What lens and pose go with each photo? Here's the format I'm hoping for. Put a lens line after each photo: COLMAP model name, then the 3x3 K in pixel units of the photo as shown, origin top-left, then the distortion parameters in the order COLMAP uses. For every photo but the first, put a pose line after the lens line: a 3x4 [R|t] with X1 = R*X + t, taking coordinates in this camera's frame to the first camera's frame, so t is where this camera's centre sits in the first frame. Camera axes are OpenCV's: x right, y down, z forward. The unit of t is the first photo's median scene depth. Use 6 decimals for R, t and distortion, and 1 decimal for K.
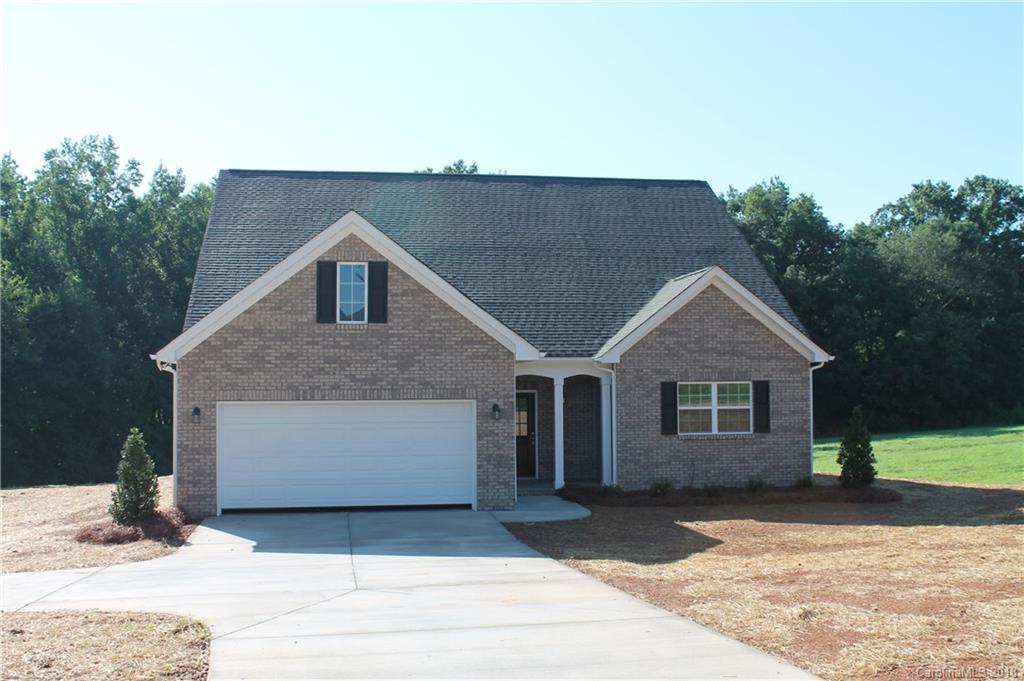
lens RADIAL K [[1088.1, 0, 512.3], [0, 1088.1, 347.1], [0, 0, 1]] dist [-0.078326, 0.000000]
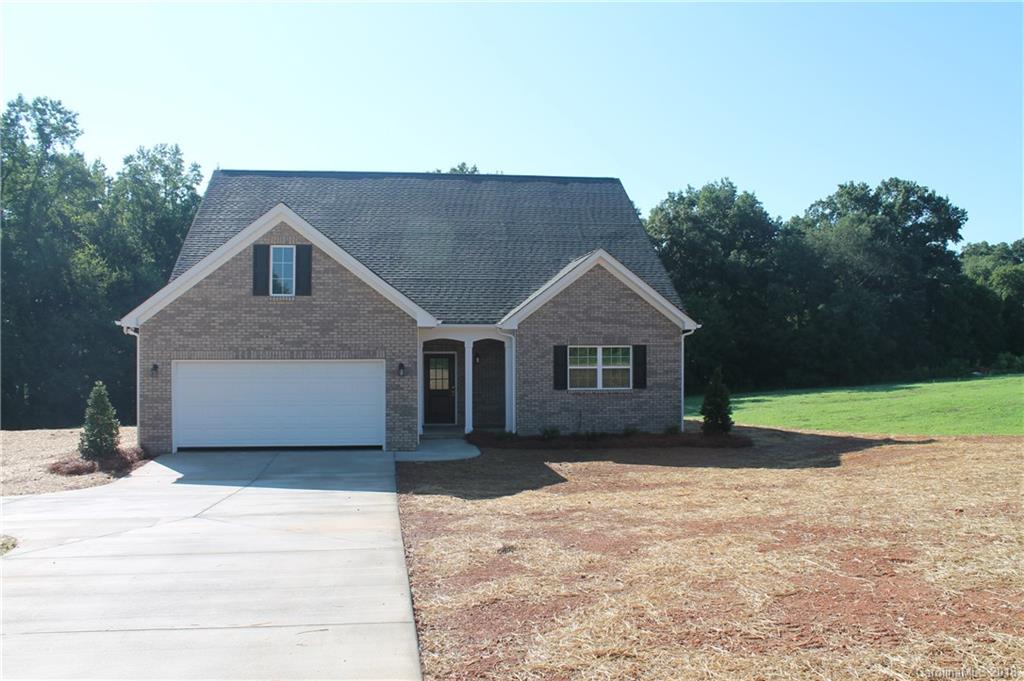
lens RADIAL K [[883.7, 0, 516.0], [0, 883.7, 345.8], [0, 0, 1]] dist [-0.149632, 0.136415]
pose [[0.999788, 0.005528, -0.019841, 0.114970], [-0.004854, 0.999415, 0.033856, -0.000327], [0.020016, -0.033753, 0.999230, 0.026488]]
